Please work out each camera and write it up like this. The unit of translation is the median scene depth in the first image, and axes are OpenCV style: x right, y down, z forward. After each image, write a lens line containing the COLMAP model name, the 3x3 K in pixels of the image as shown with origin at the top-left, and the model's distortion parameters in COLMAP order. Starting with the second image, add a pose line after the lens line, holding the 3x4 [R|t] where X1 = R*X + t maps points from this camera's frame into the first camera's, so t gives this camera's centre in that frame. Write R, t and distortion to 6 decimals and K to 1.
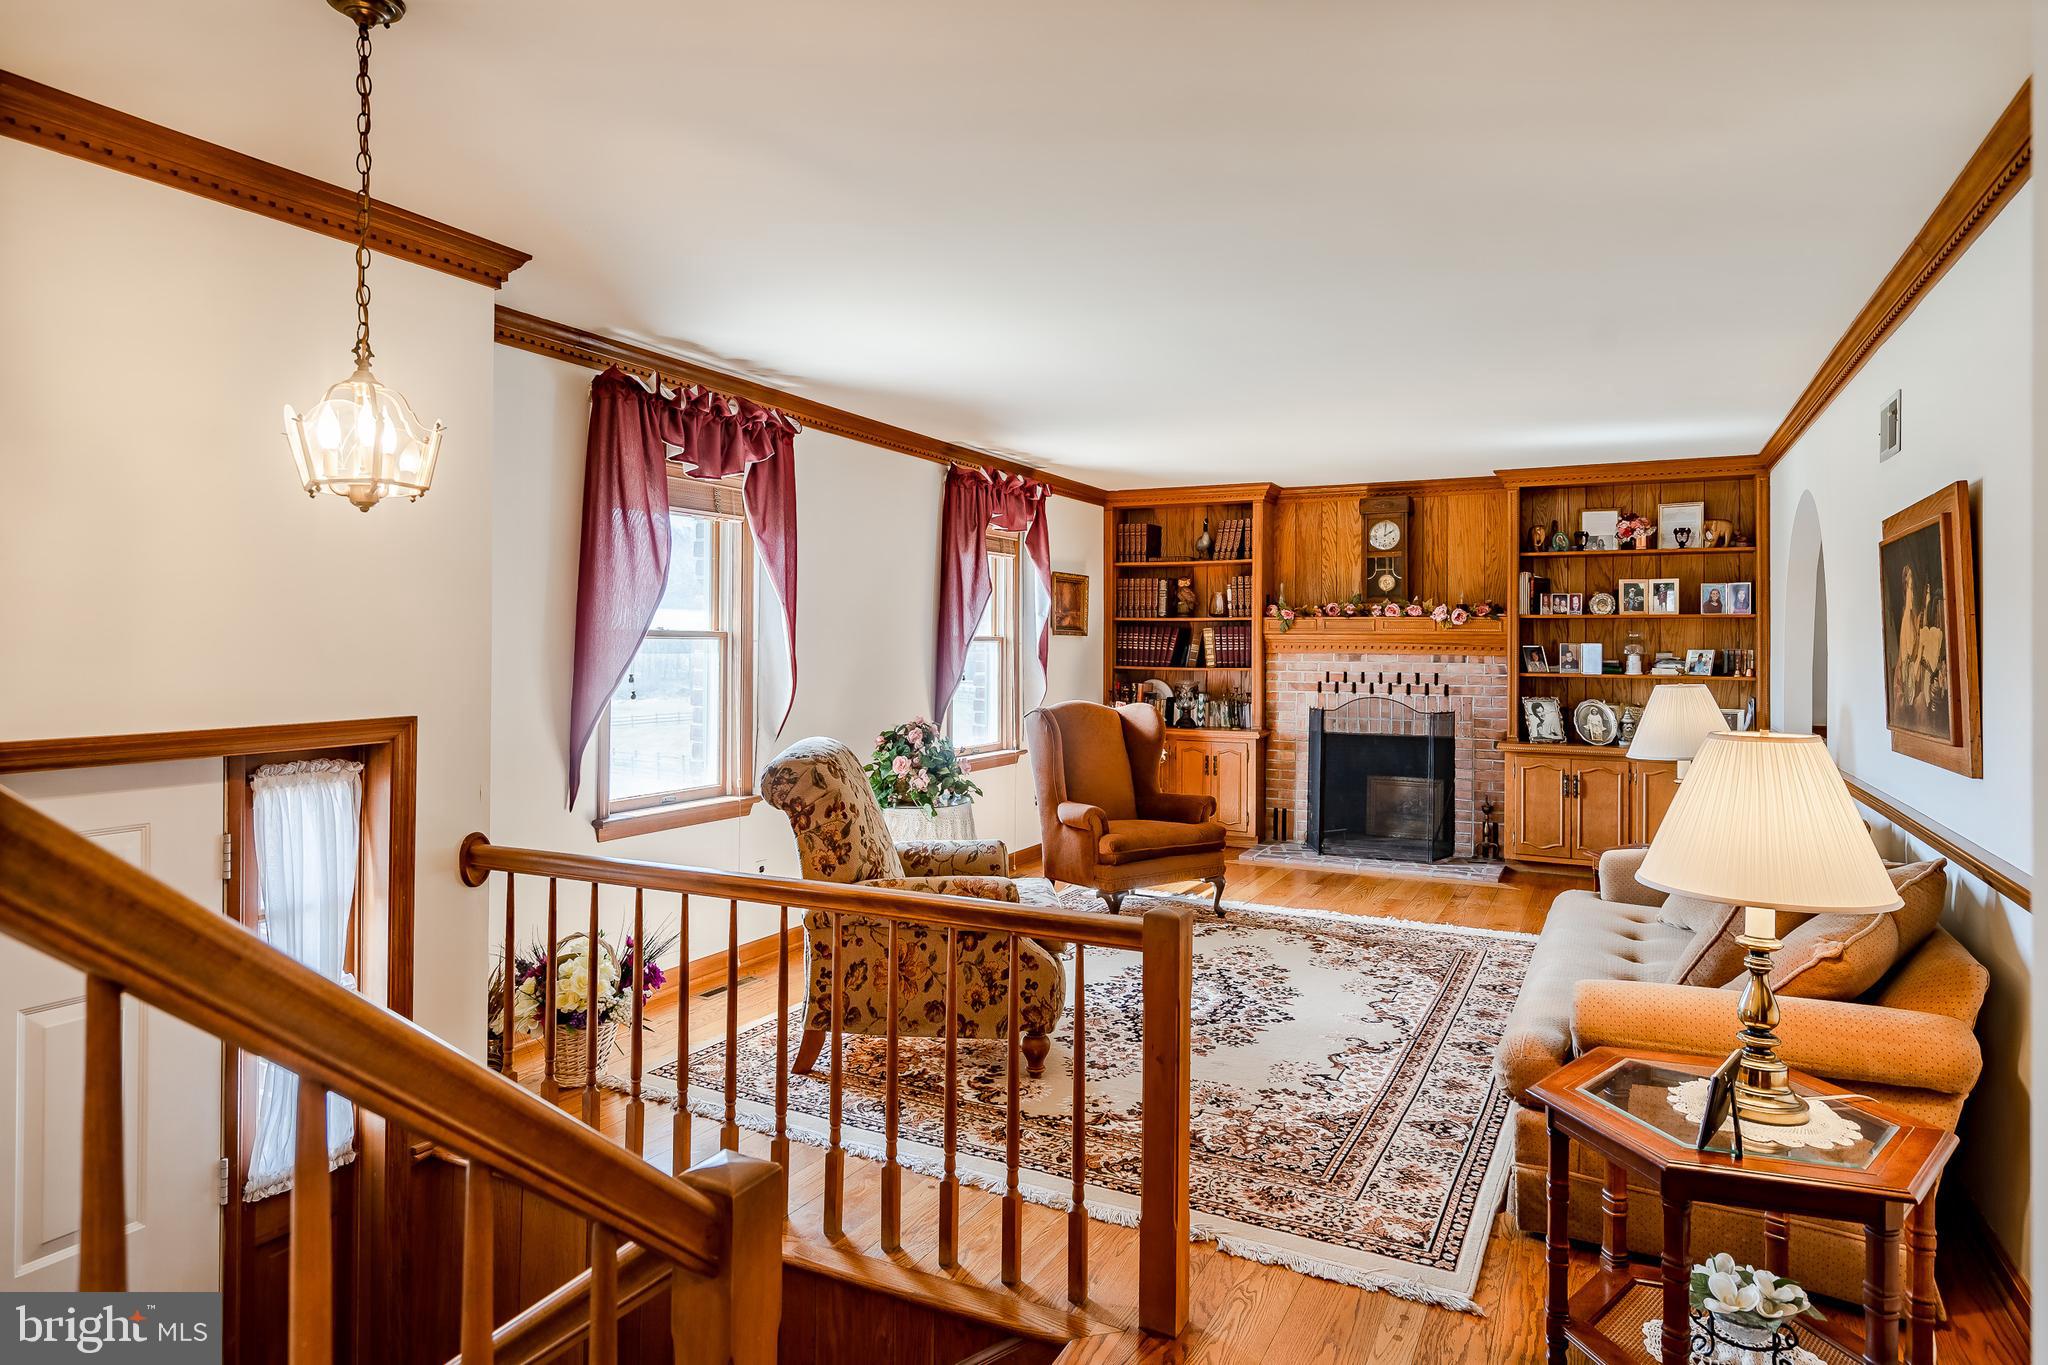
lens RADIAL K [[1196.1, 0, 1038.5], [0, 1196.1, 668.8], [0, 0, 1]] dist [0.000324, 0.000165]
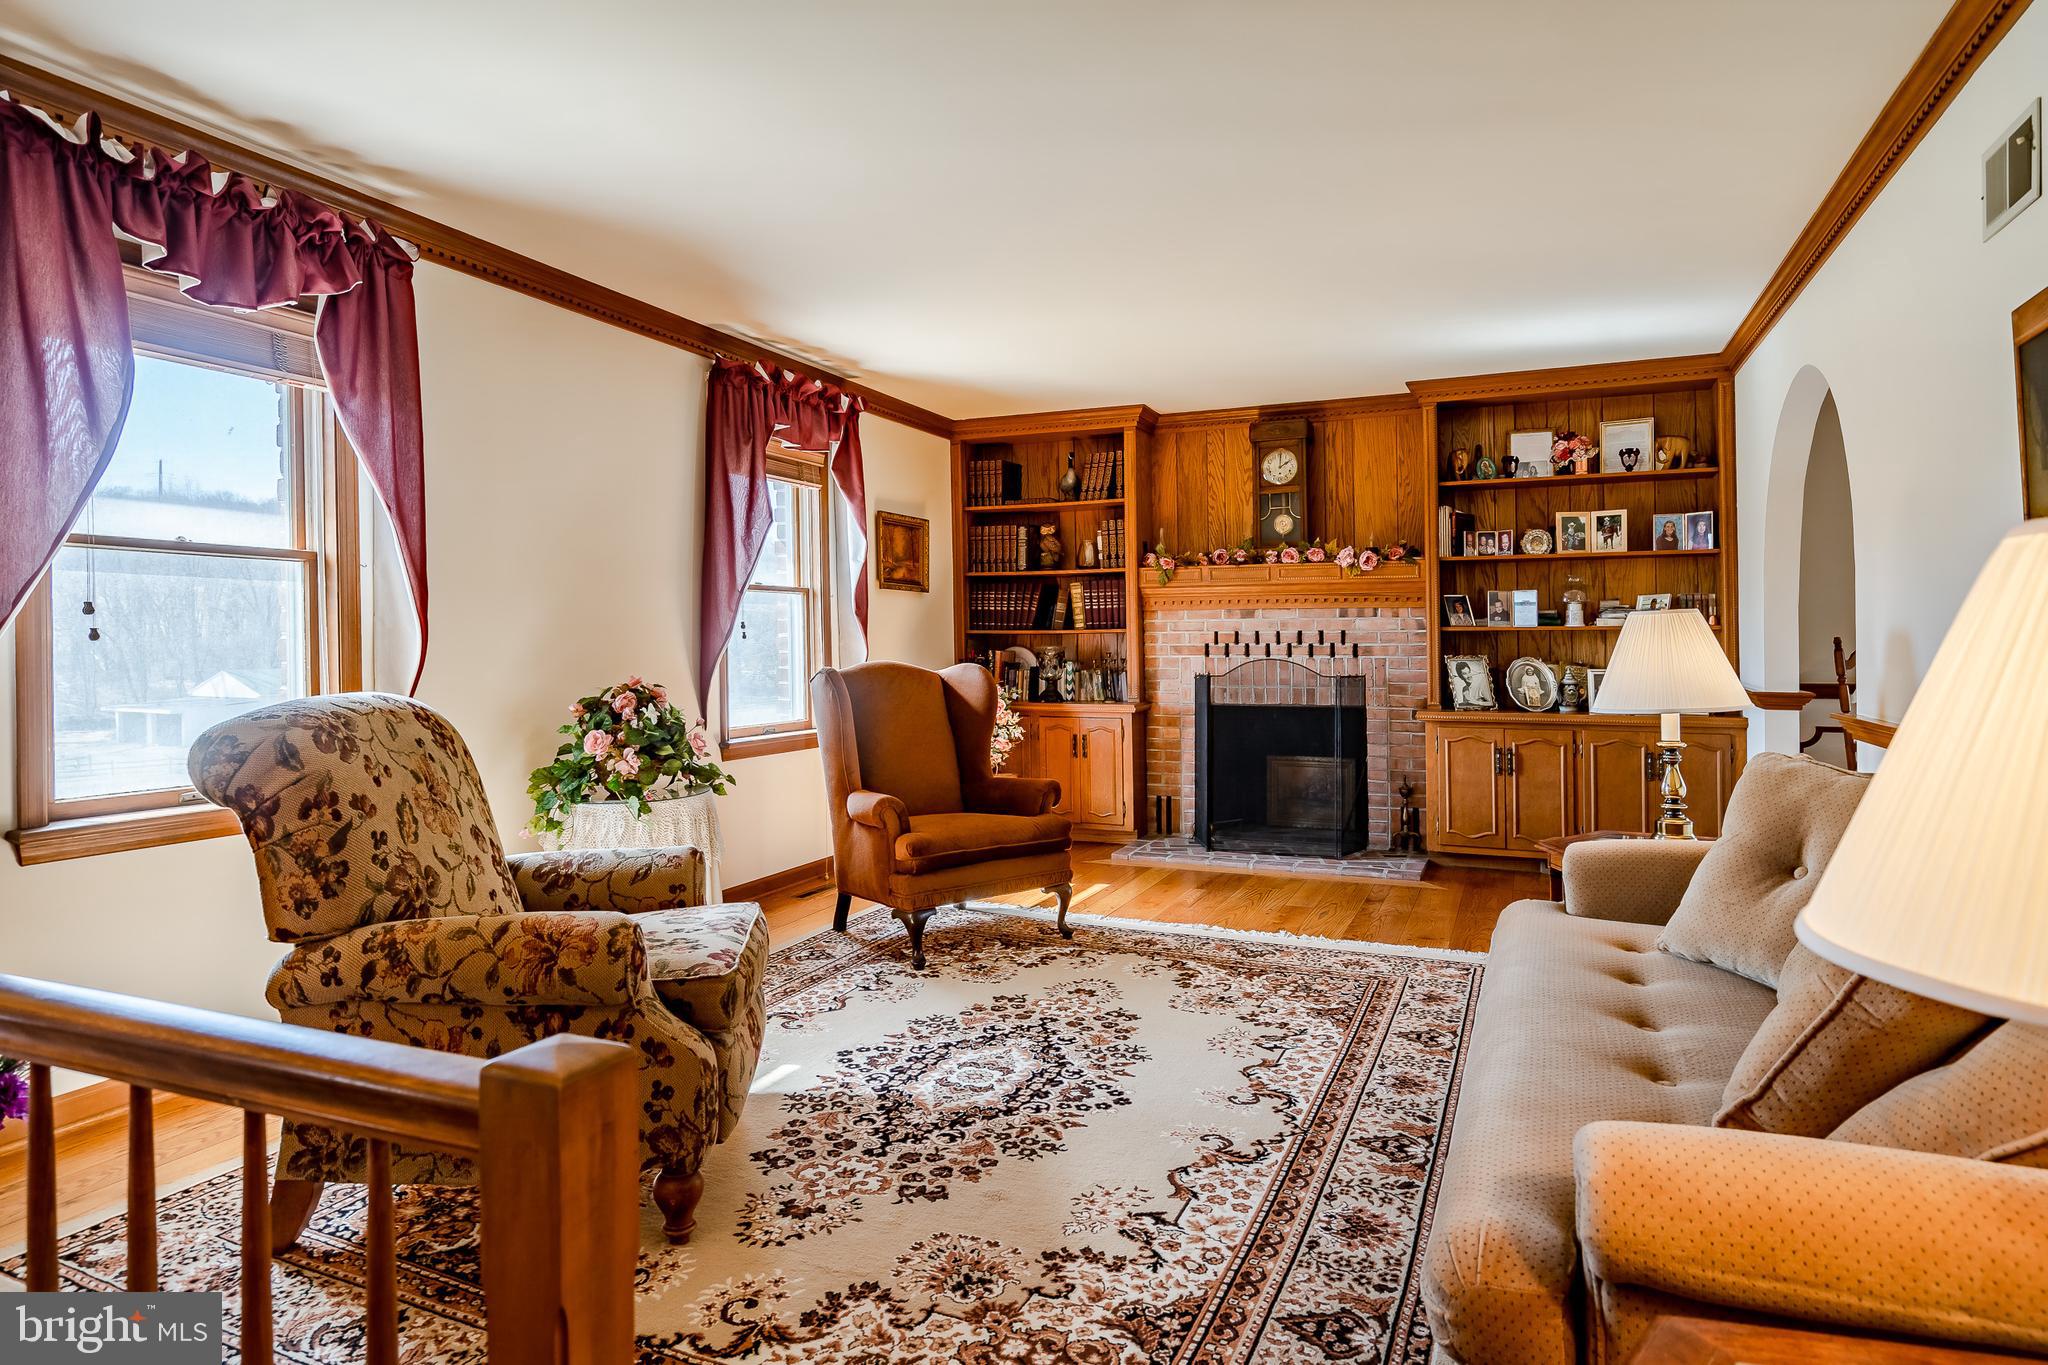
lens RADIAL K [[1198.3, 0, 1025.1], [0, 1198.3, 645.9], [0, 0, 1]] dist [0.000317, 0.000416]
pose [[0.998545, -0.013324, 0.052251, 0.068312], [0.014090, 0.999798, -0.014327, 0.024137], [-0.052049, 0.015043, 0.998531, 0.179435]]
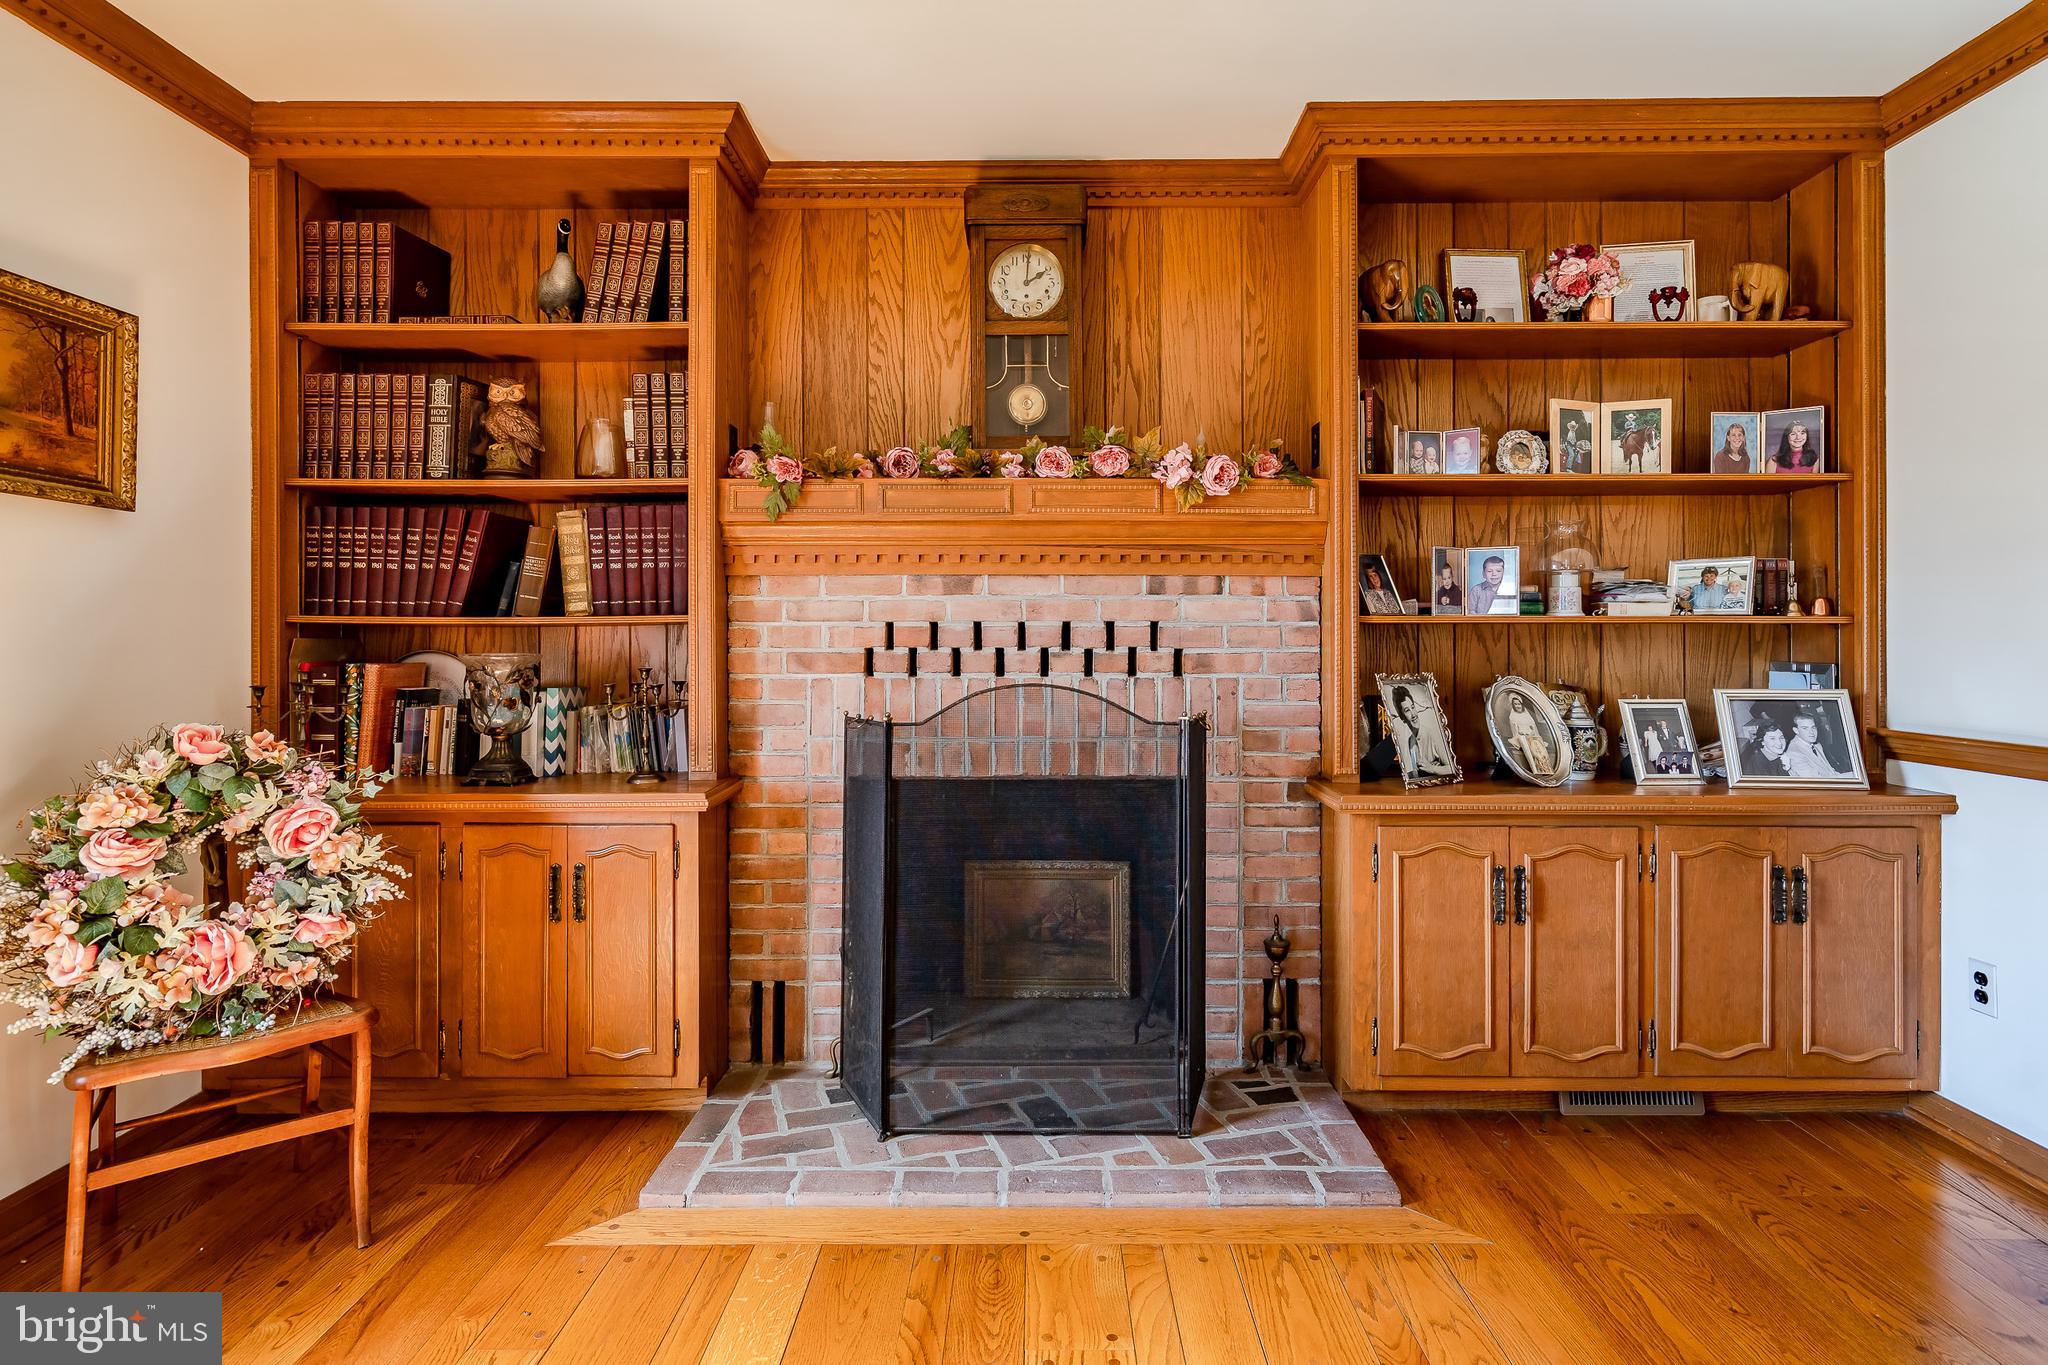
lens RADIAL K [[1047.1, 0, 1030.3], [0, 1047.1, 603.3], [0, 0, 1]] dist [-0.000337, 0.000107]
pose [[0.898102, 0.005629, 0.439752, 0.141080], [0.017538, 0.998664, -0.048601, 0.014632], [-0.439438, 0.051361, 0.896804, 0.715326]]
